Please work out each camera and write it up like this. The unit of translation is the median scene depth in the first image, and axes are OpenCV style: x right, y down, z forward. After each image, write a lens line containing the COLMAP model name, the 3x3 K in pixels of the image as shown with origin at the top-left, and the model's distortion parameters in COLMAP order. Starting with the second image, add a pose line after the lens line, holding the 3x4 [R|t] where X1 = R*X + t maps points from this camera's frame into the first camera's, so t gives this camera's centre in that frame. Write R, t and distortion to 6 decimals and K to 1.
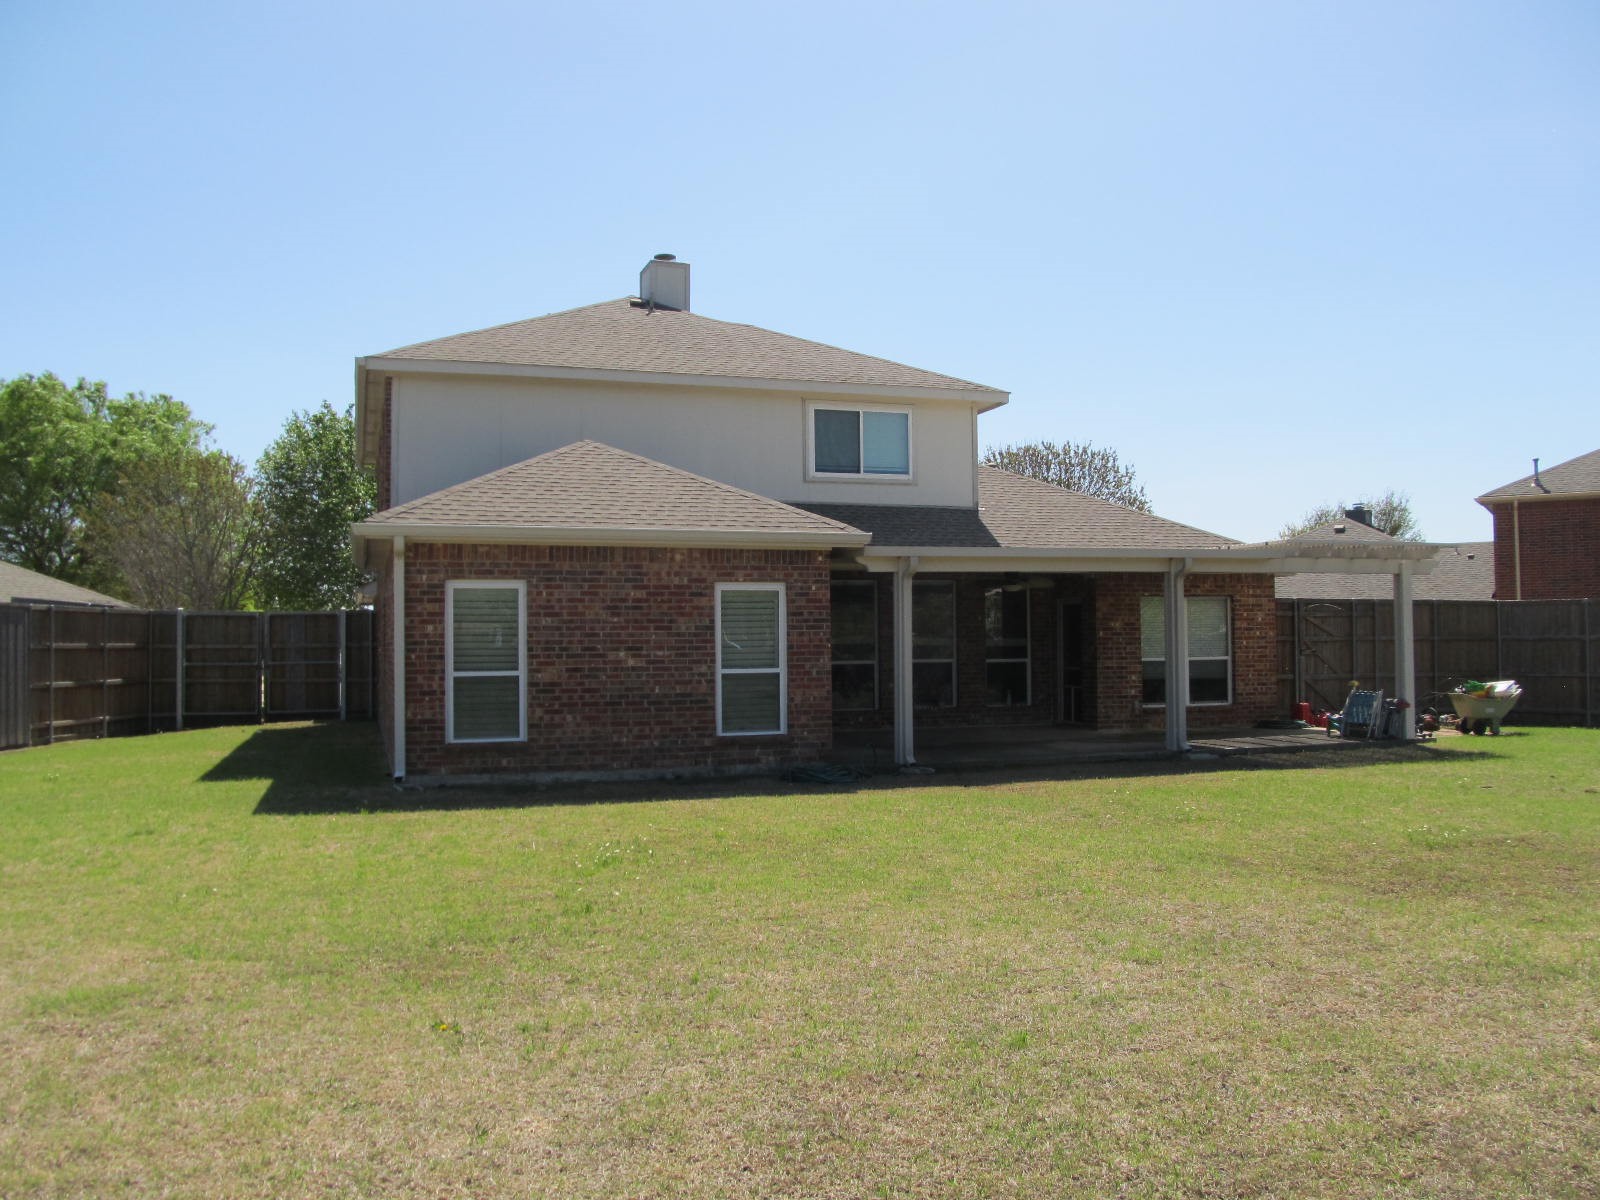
lens RADIAL K [[1322.3, 0, 800.0], [0, 1322.3, 600.0], [0, 0, 1]] dist [-0.065722, 0.028968]
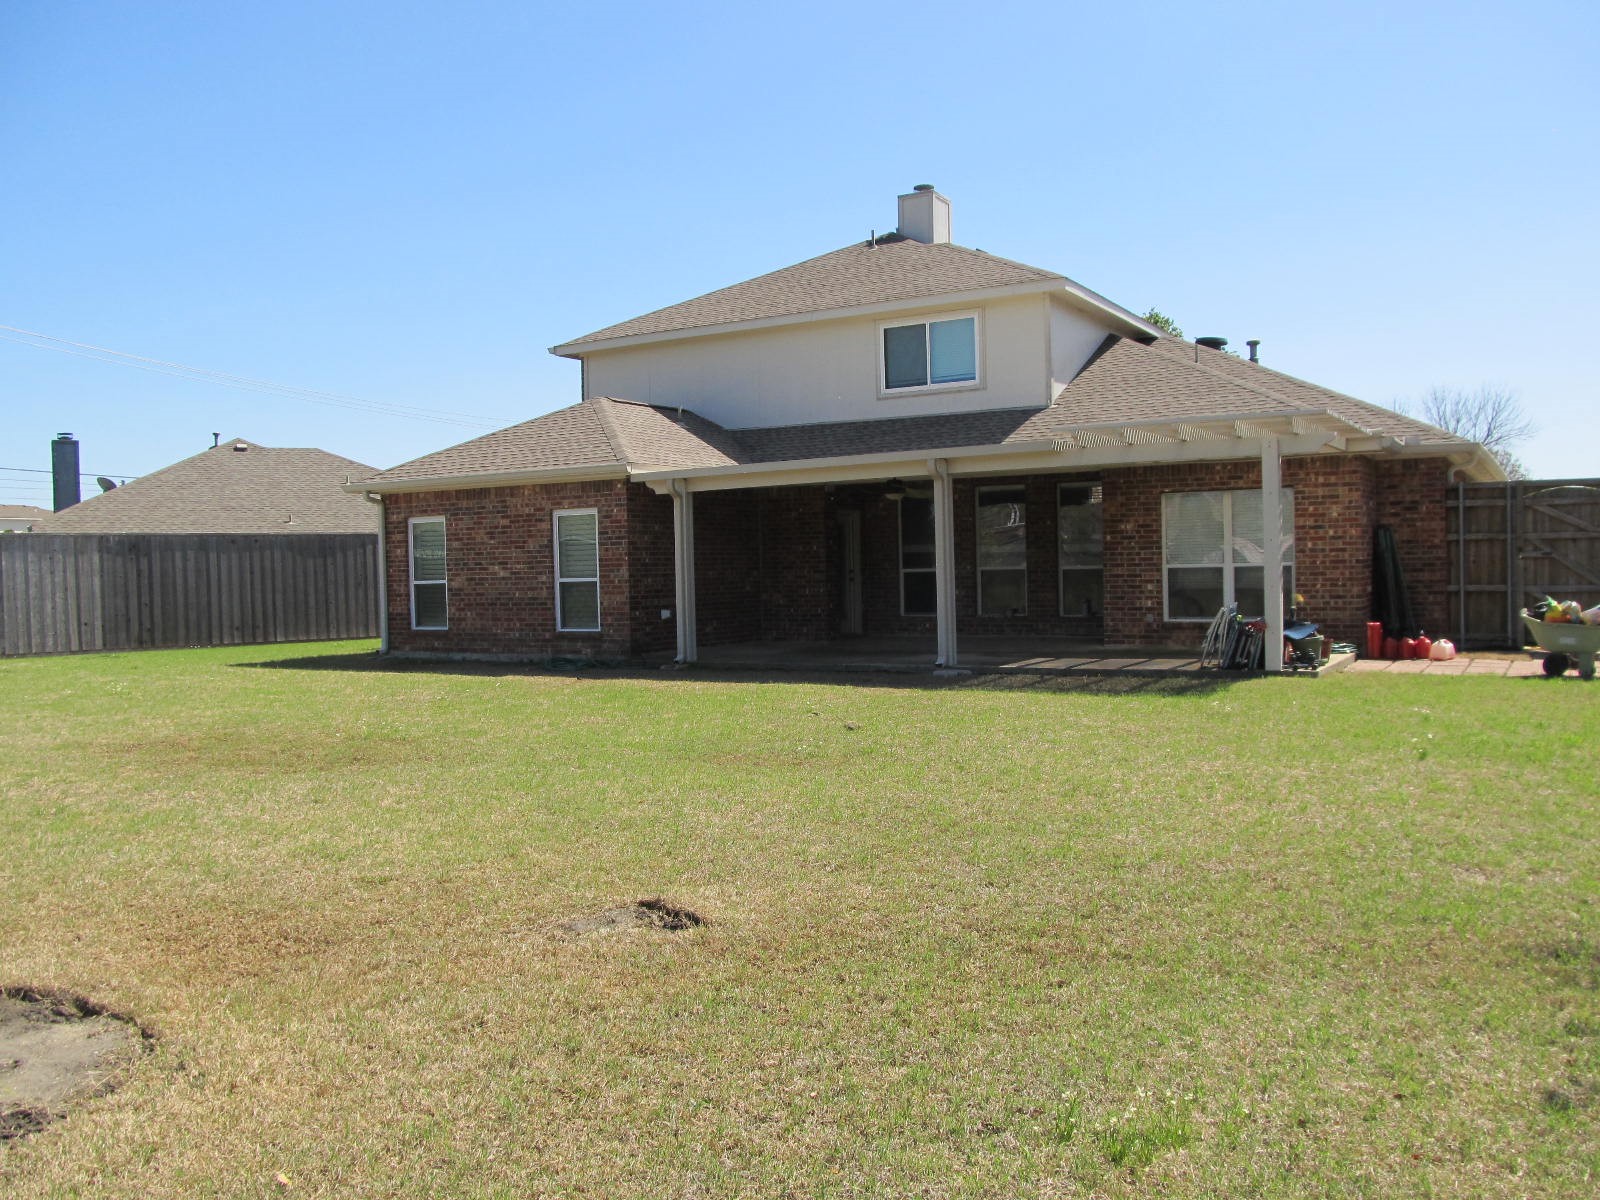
lens RADIAL K [[1322.3, 0, 800.0], [0, 1322.3, 600.0], [0, 0, 1]] dist [-0.065722, 0.028968]
pose [[0.654789, 0.013850, -0.755685, 1.033265], [0.042566, 0.997569, 0.055166, 0.012733], [0.754612, -0.068289, 0.652608, 0.343546]]
